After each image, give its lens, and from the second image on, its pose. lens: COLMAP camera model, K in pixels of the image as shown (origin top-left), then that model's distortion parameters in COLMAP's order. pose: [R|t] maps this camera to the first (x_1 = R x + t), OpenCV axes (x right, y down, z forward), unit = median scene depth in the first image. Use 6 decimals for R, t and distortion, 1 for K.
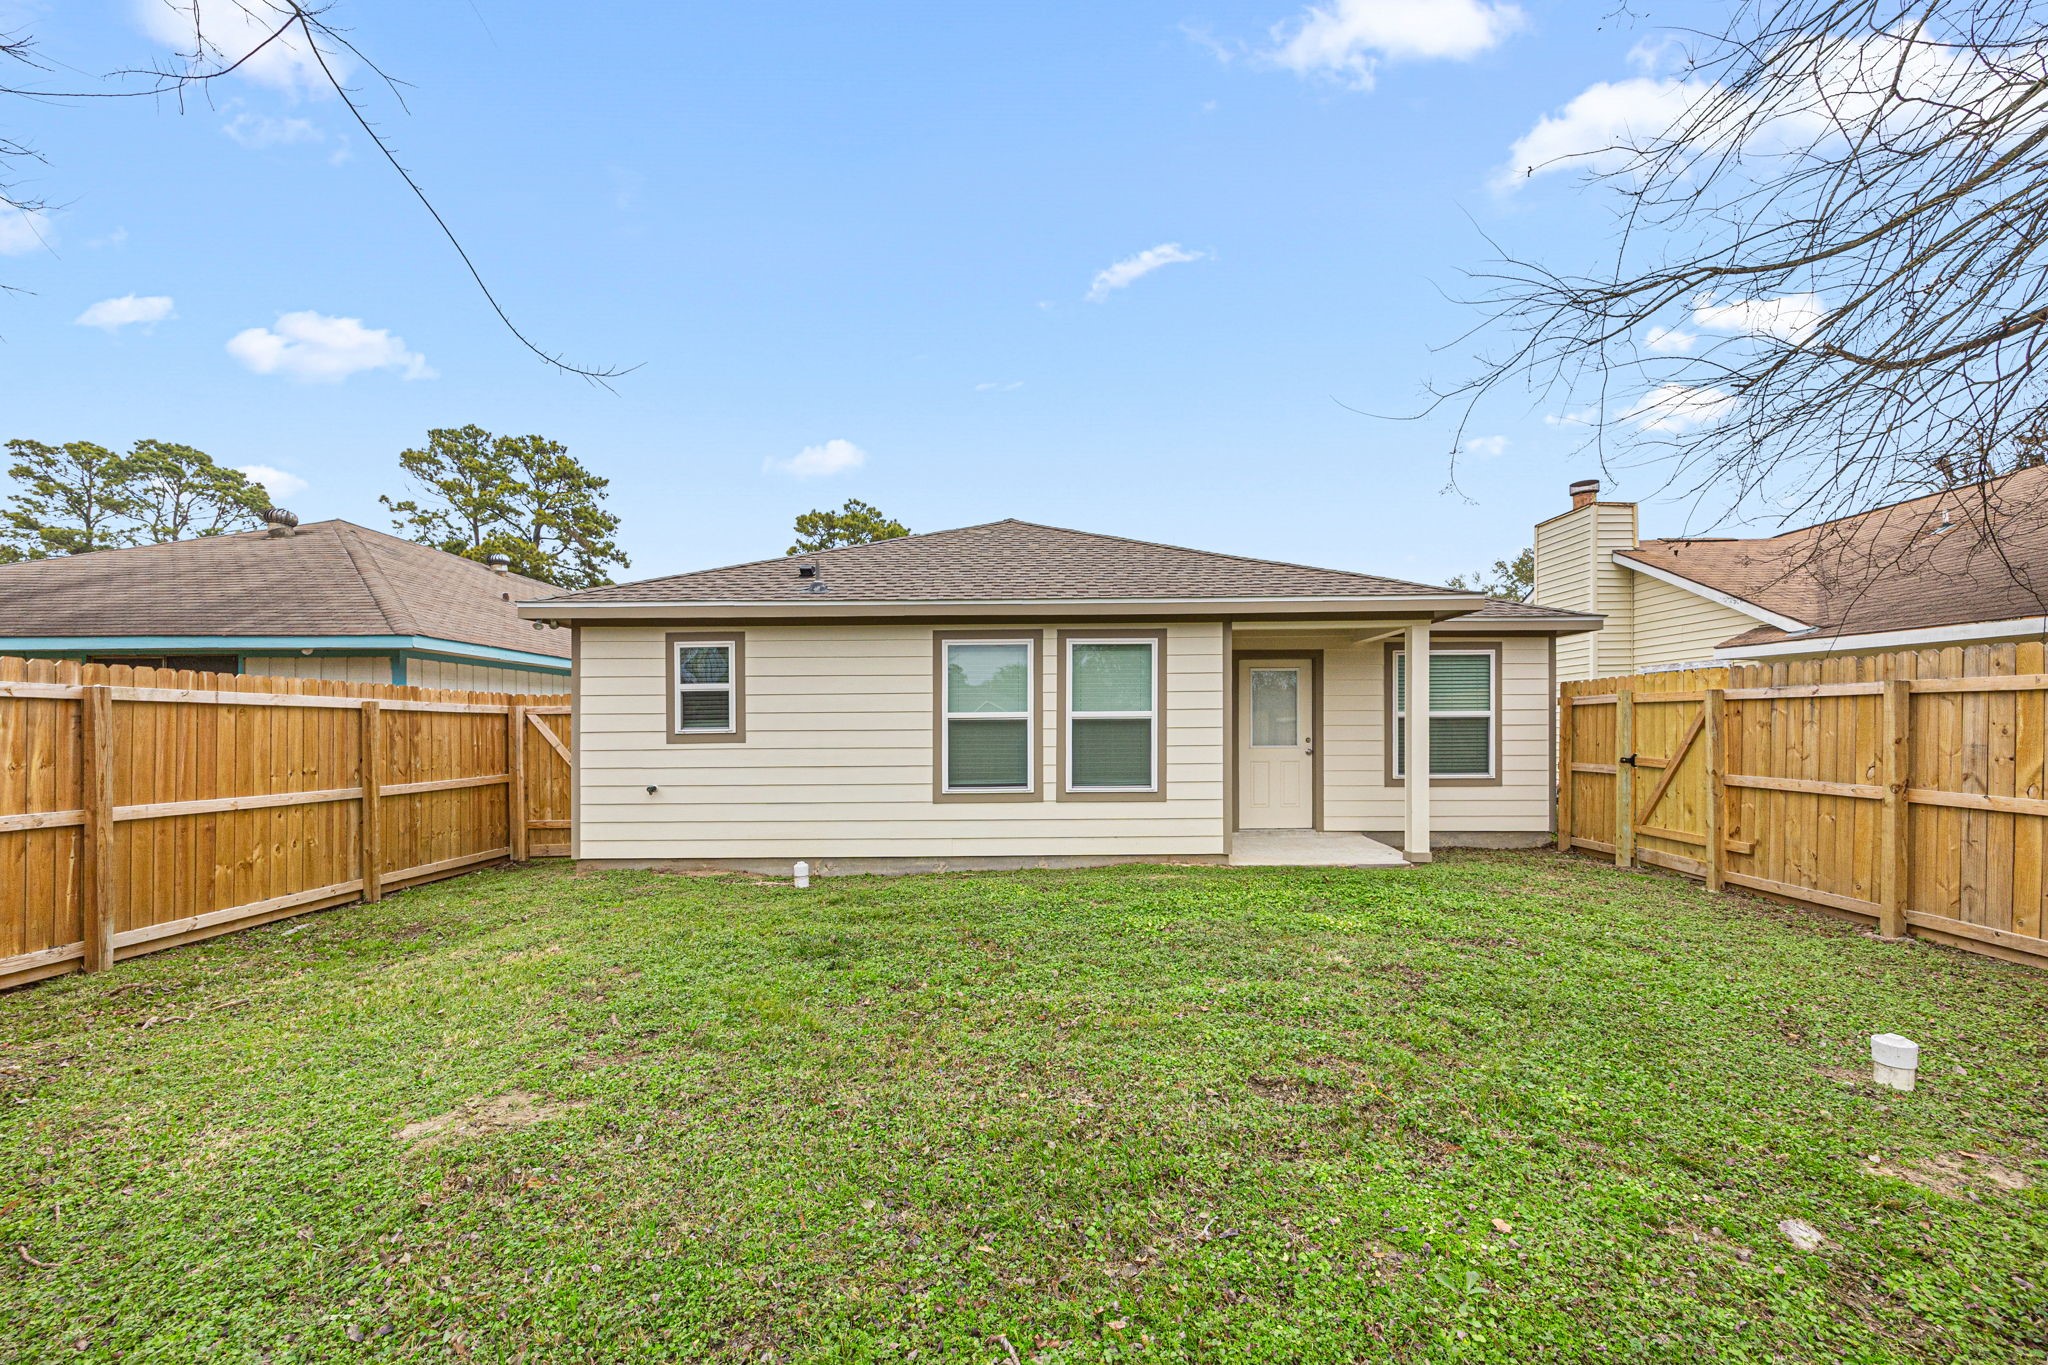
lens RADIAL K [[790.5, 0, 1018.2], [0, 790.5, 750.2], [0, 0, 1]] dist [-0.002595, -0.000605]
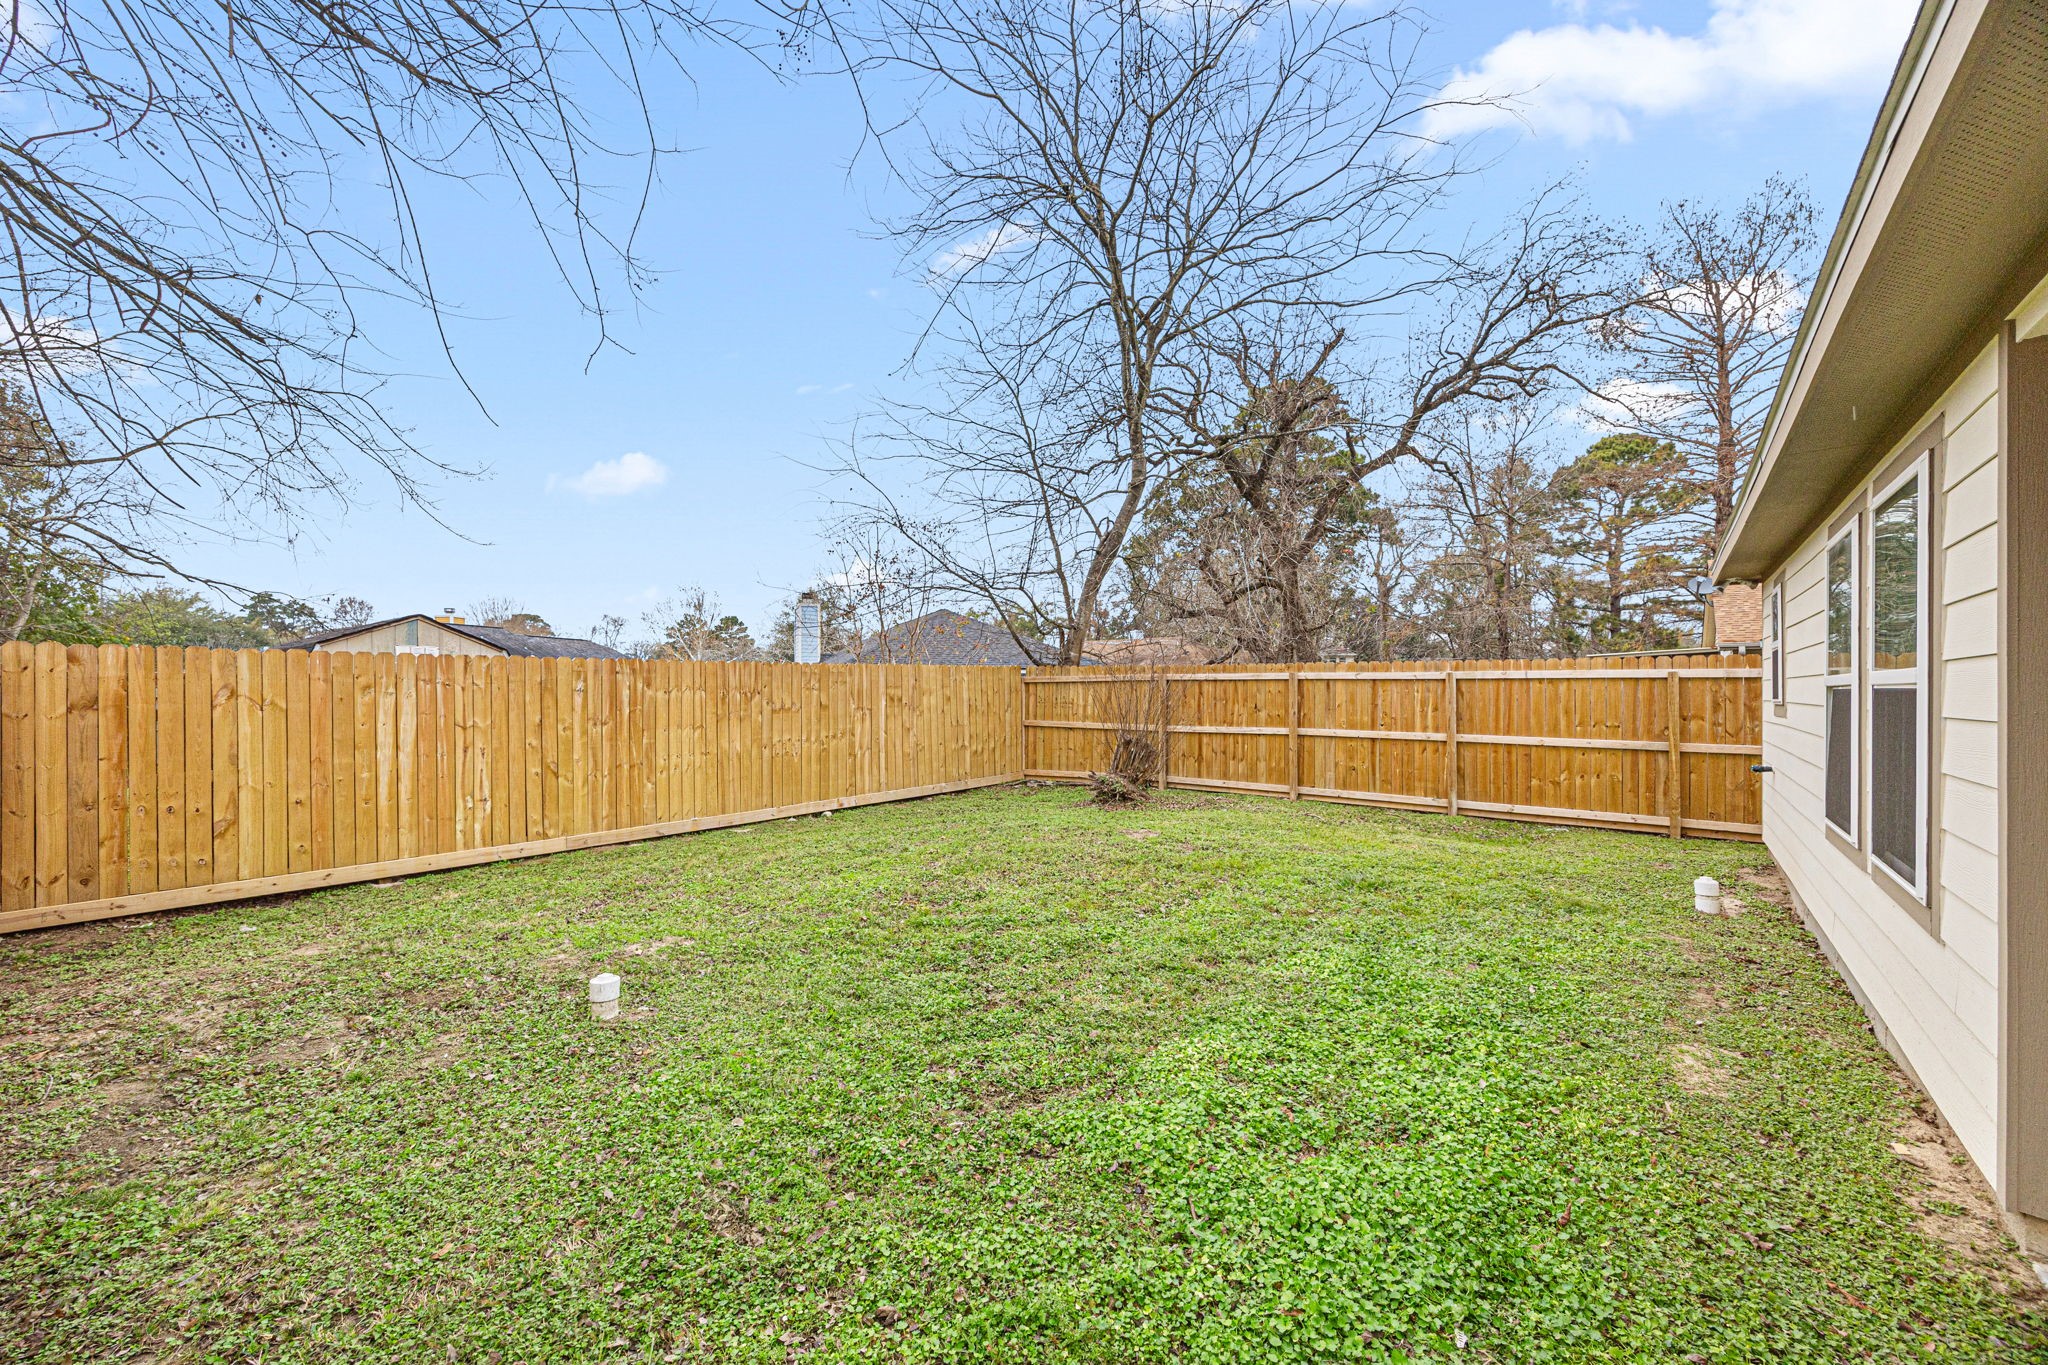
lens RADIAL K [[780.5, 0, 1009.7], [0, 780.5, 685.3], [0, 0, 1]] dist [0.000035, -0.000004]
pose [[-0.623996, 0.002186, -0.781424, 0.688240], [-0.016677, 0.999731, 0.016114, -0.040136], [0.781250, 0.023087, -0.623792, 0.881076]]
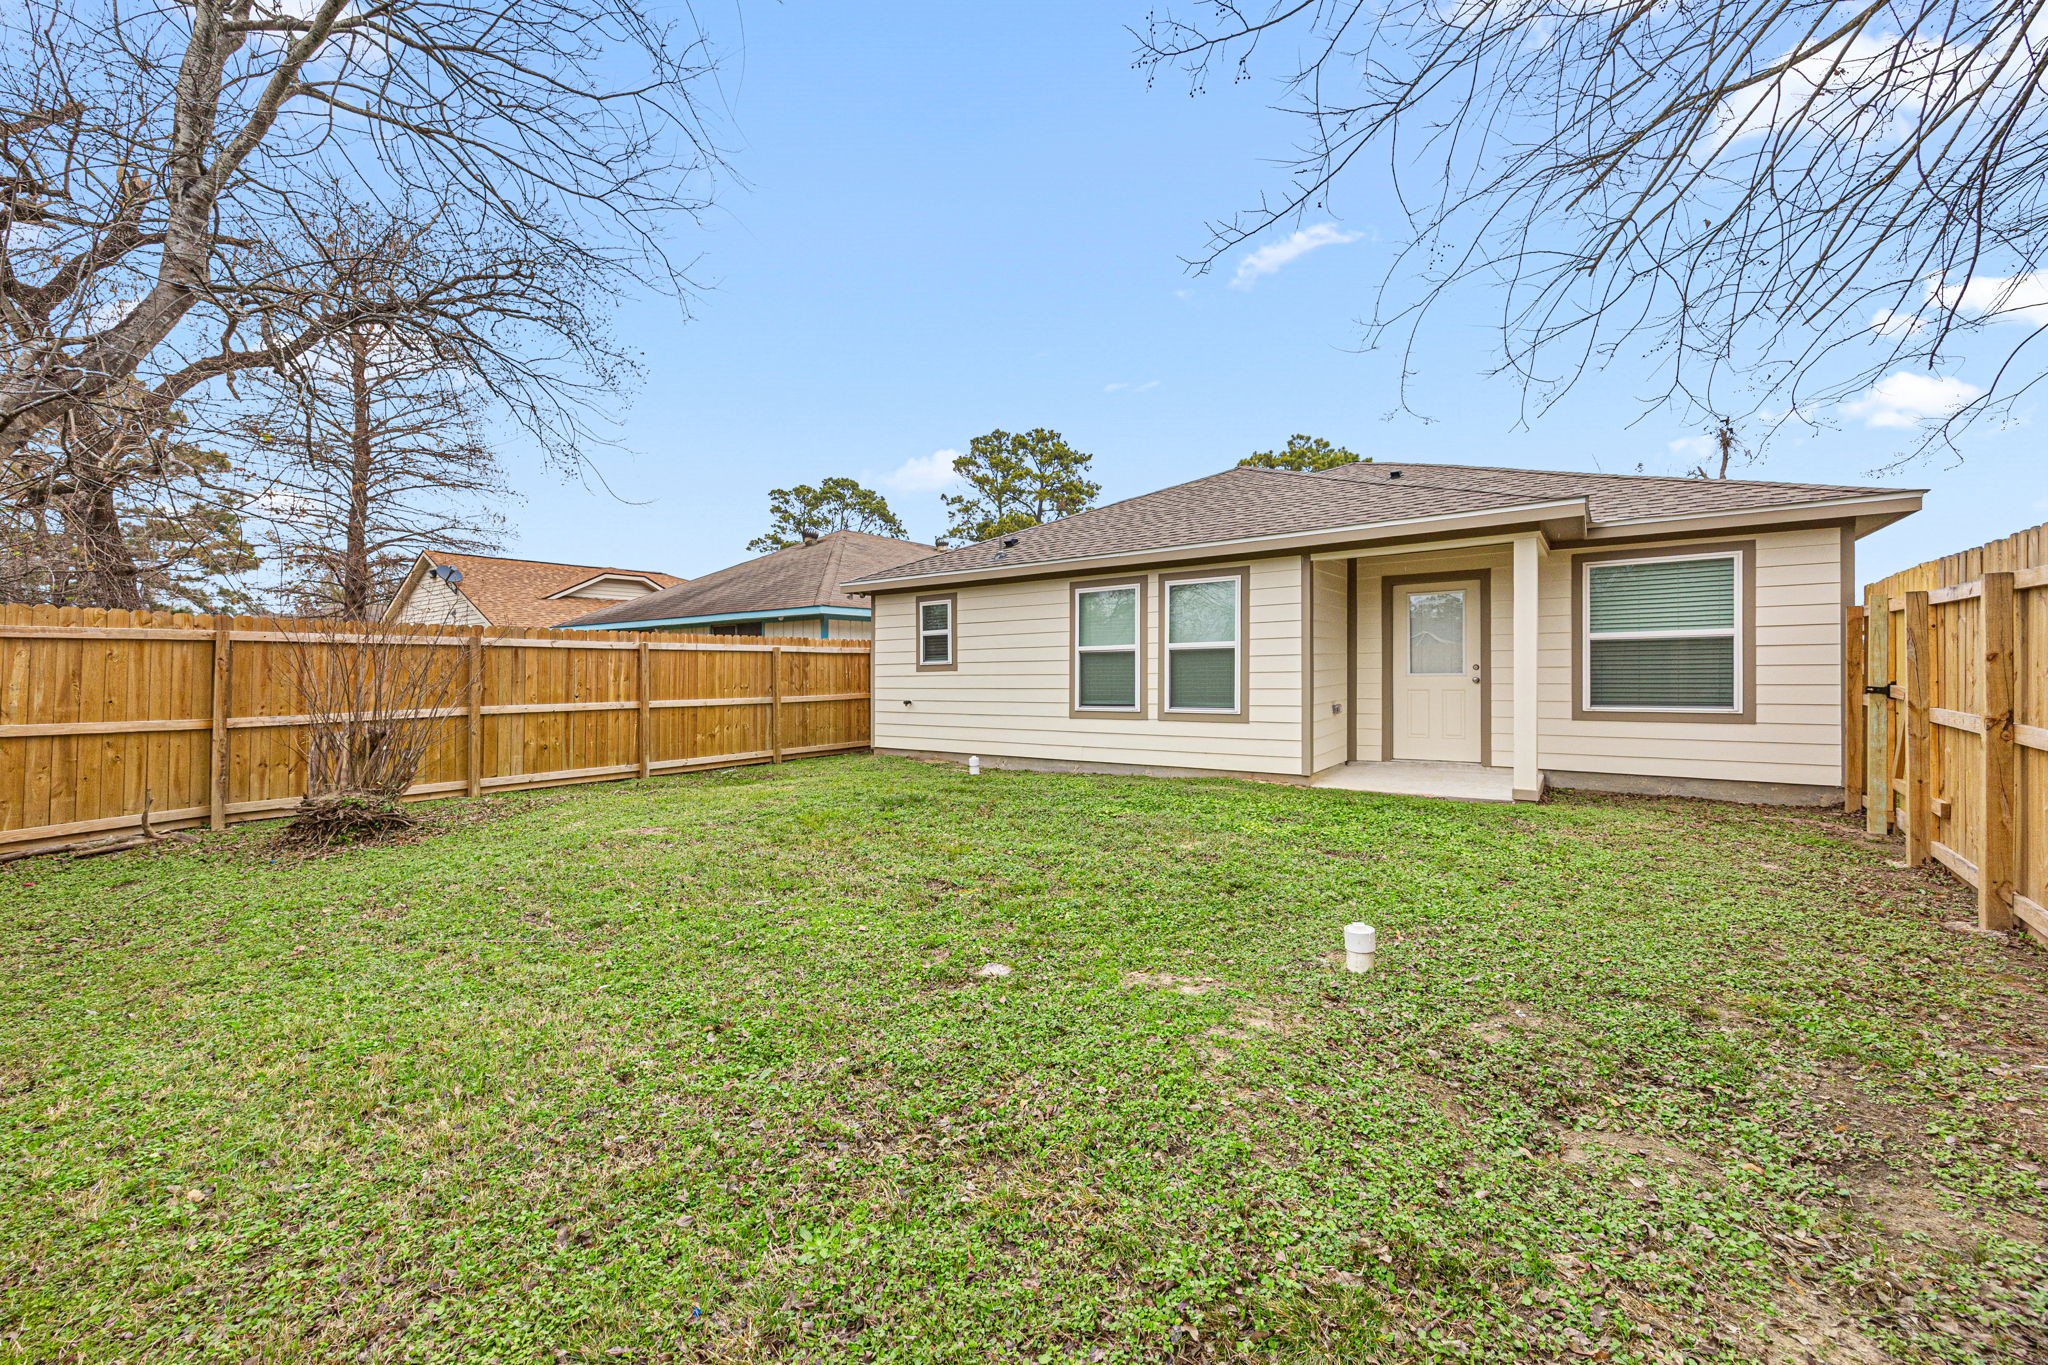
lens RADIAL K [[780.5, 0, 1009.7], [0, 780.5, 685.3], [0, 0, 1]] dist [0.000035, -0.000004]
pose [[0.806394, 0.007524, -0.591331, 0.553943], [-0.008542, 0.999963, 0.001074, 0.013798], [0.591317, 0.004185, 0.806428, -0.068176]]
